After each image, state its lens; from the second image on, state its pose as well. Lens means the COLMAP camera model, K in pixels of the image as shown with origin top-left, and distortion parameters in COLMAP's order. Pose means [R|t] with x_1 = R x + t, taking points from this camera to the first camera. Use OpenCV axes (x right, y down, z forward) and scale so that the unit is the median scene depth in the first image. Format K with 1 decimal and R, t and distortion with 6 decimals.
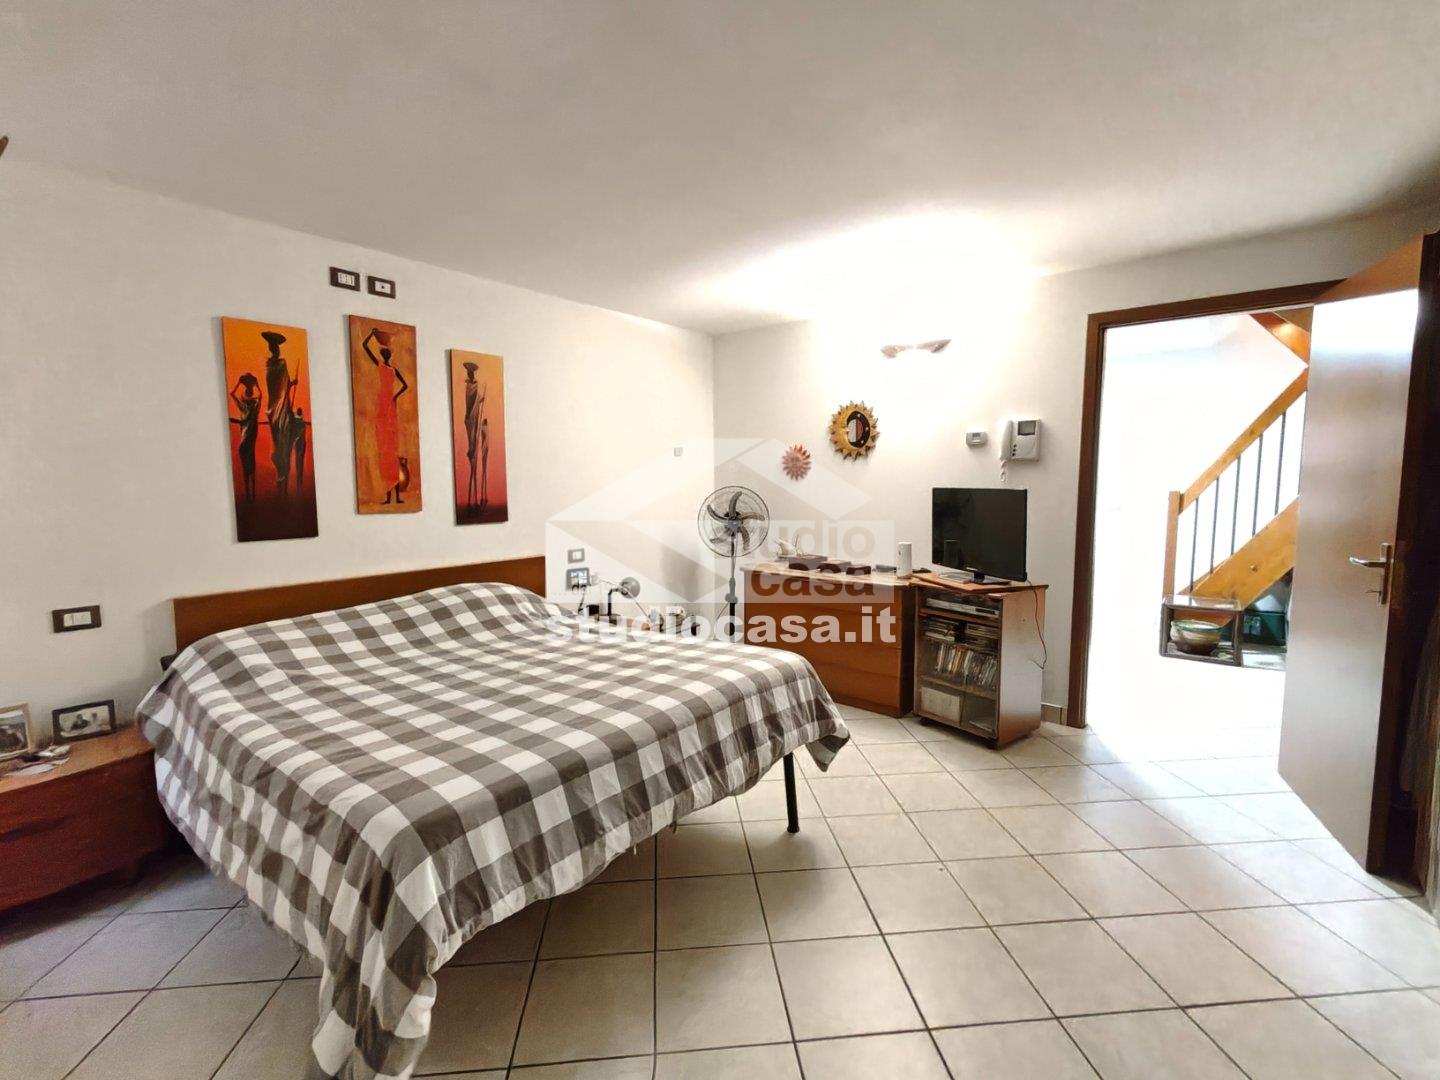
lens RADIAL K [[645.4, 0, 721.2], [0, 645.4, 537.5], [0, 0, 1]] dist [-0.007718, 0.000321]
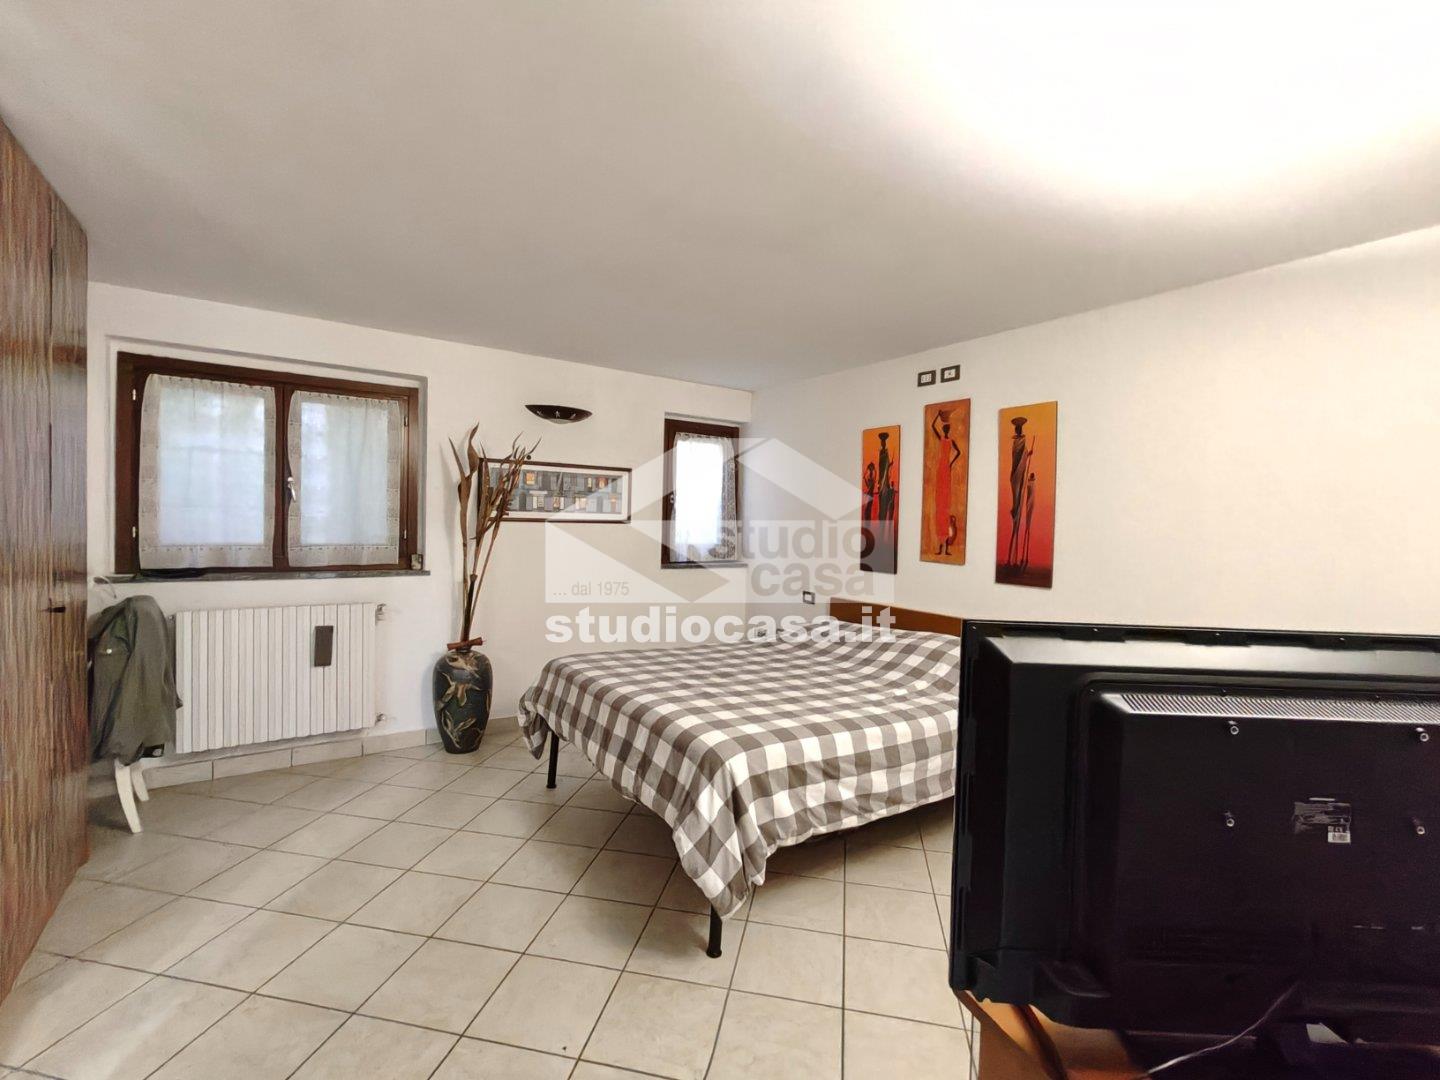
lens RADIAL K [[645.4, 0, 720.7], [0, 645.4, 537.3], [0, 0, 1]] dist [-0.007718, 0.000321]
pose [[-0.286860, 0.020905, -0.957744, 0.734157], [-0.119009, 0.991240, 0.057281, -0.105351], [0.950552, 0.130412, -0.281859, 0.959422]]
